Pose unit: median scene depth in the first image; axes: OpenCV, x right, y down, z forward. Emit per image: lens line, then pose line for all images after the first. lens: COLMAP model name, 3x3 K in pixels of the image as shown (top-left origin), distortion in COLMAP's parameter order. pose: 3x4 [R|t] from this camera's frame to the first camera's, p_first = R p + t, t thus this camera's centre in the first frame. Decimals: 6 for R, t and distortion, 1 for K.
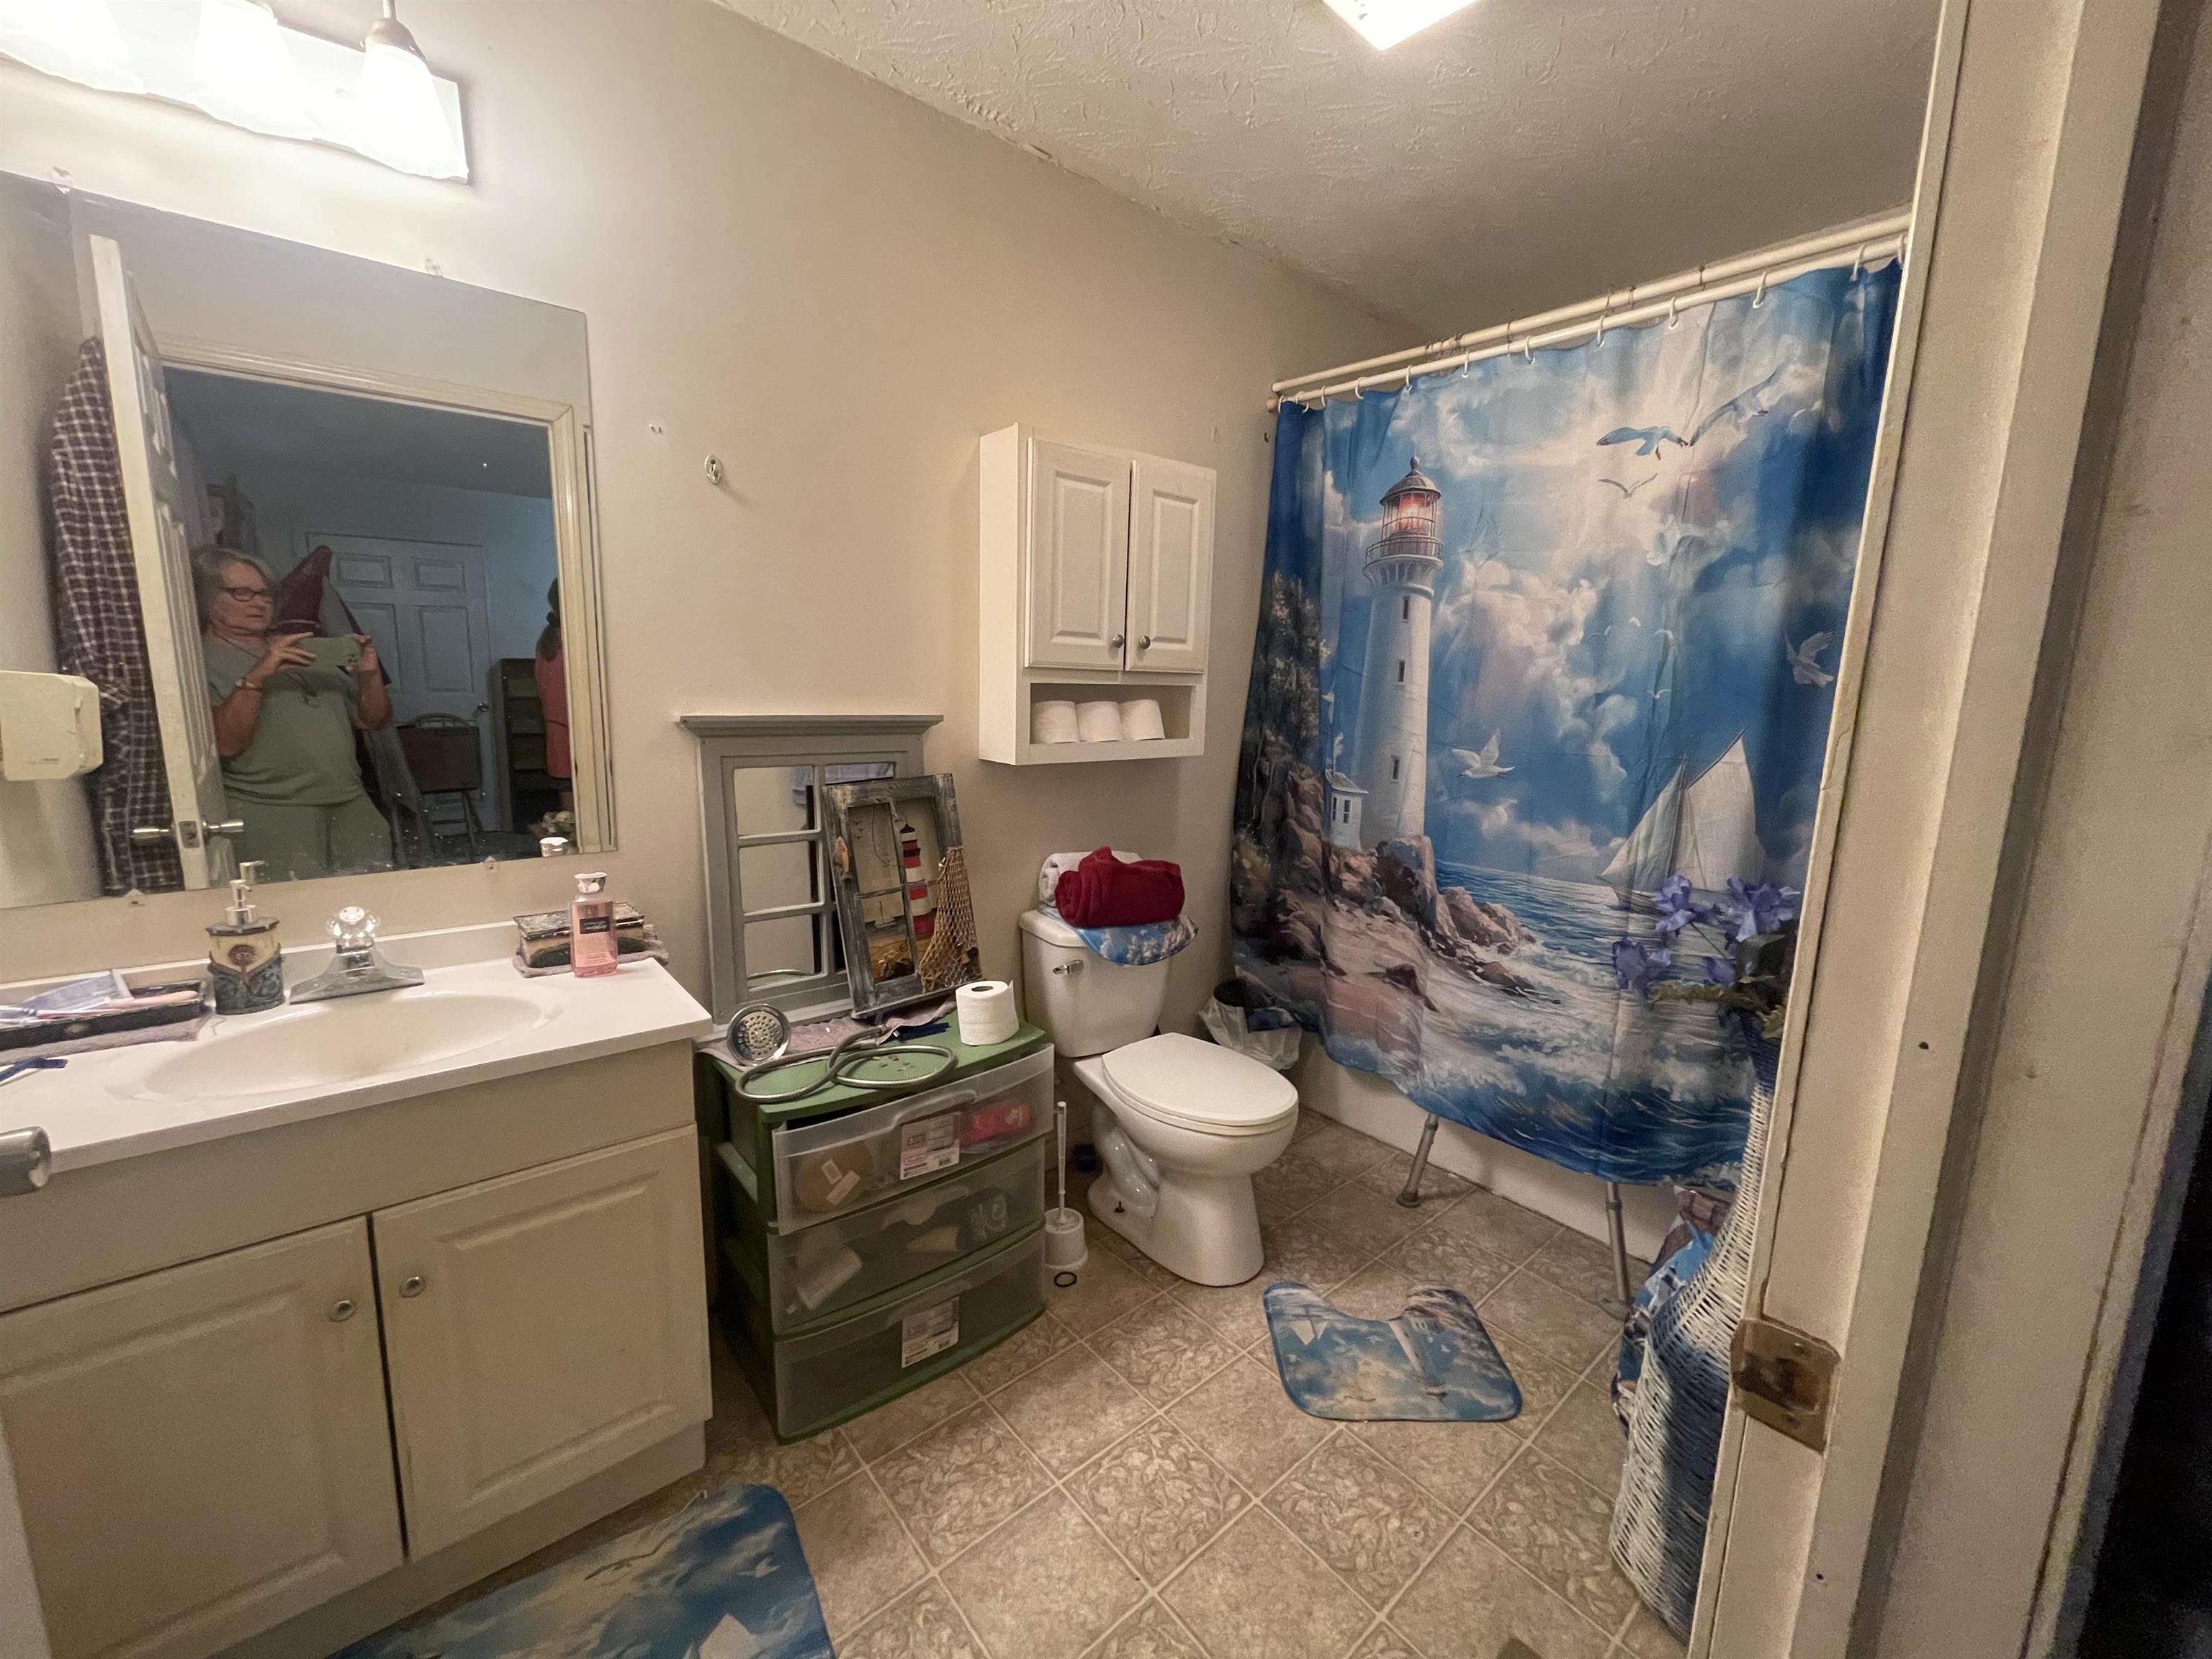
lens RADIAL K [[887.9, 0, 1118.0], [0, 887.9, 824.1], [0, 0, 1]] dist [-0.005175, -0.000138]
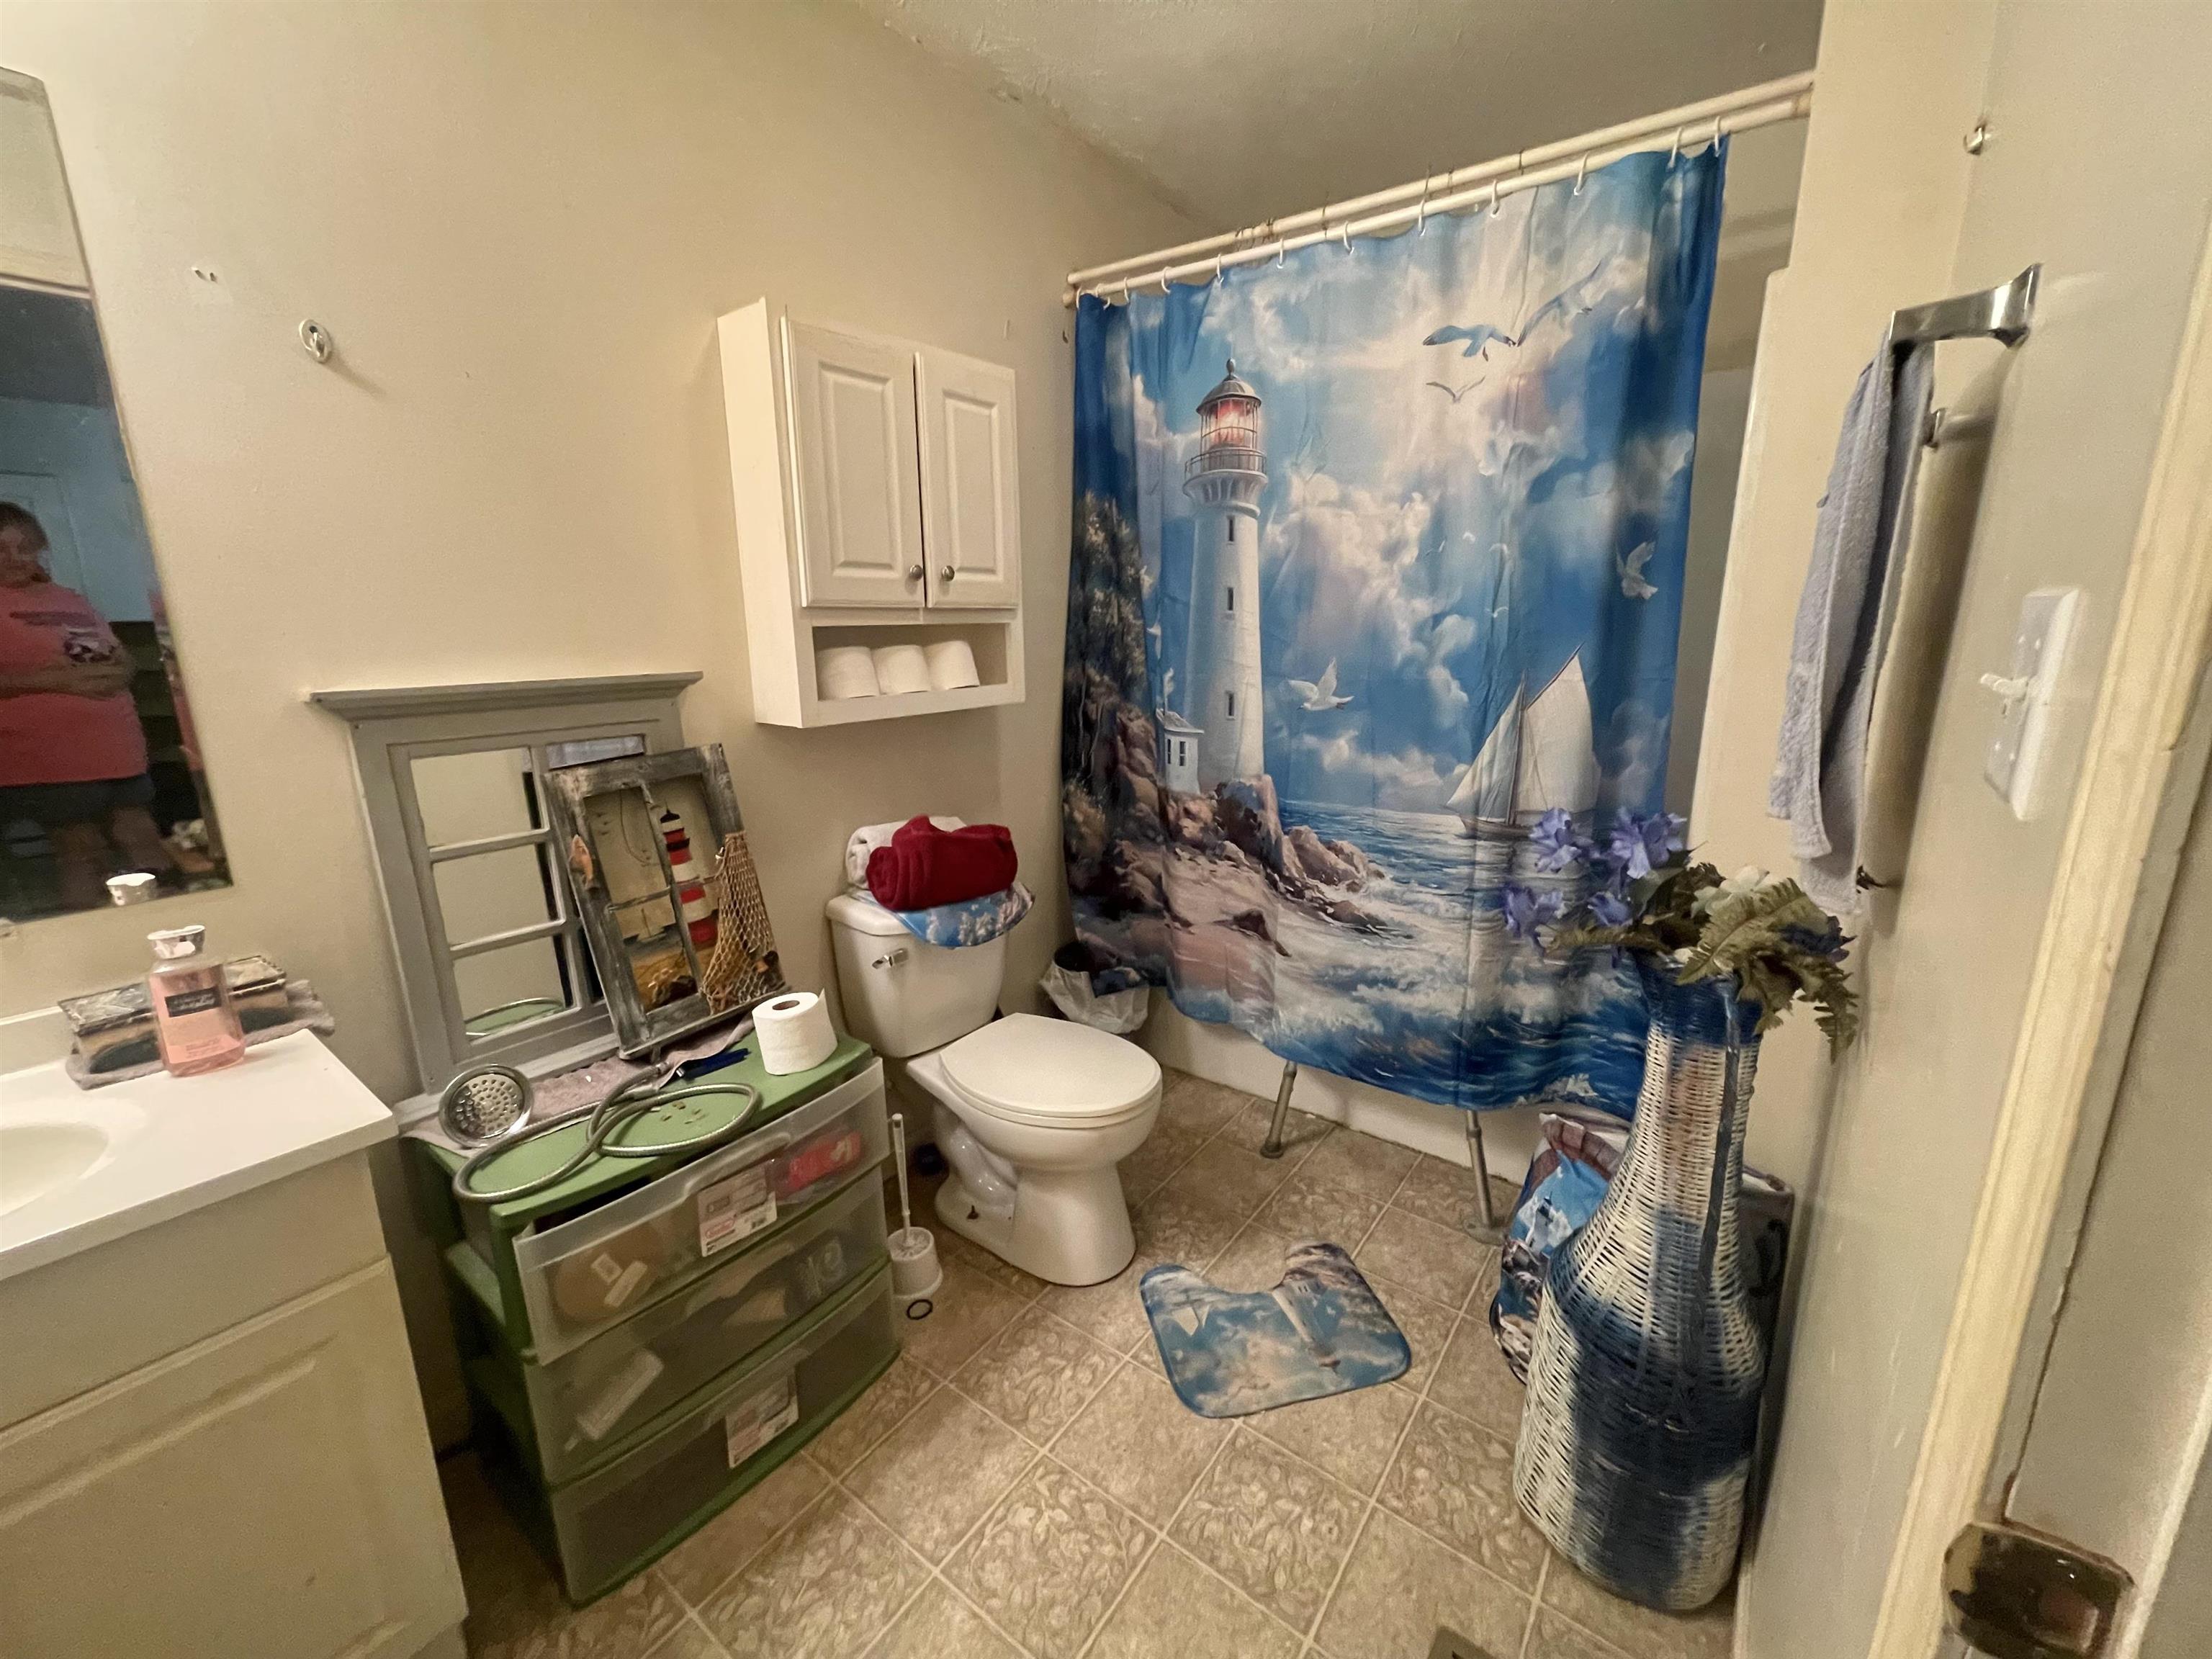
lens RADIAL K [[887.9, 0, 1118.0], [0, 887.9, 824.1], [0, 0, 1]] dist [-0.005175, -0.000138]
pose [[0.974757, -0.085292, 0.206334, -0.008233], [0.071081, 0.994621, 0.075347, -0.020401], [-0.211651, -0.058779, 0.975576, 0.135103]]
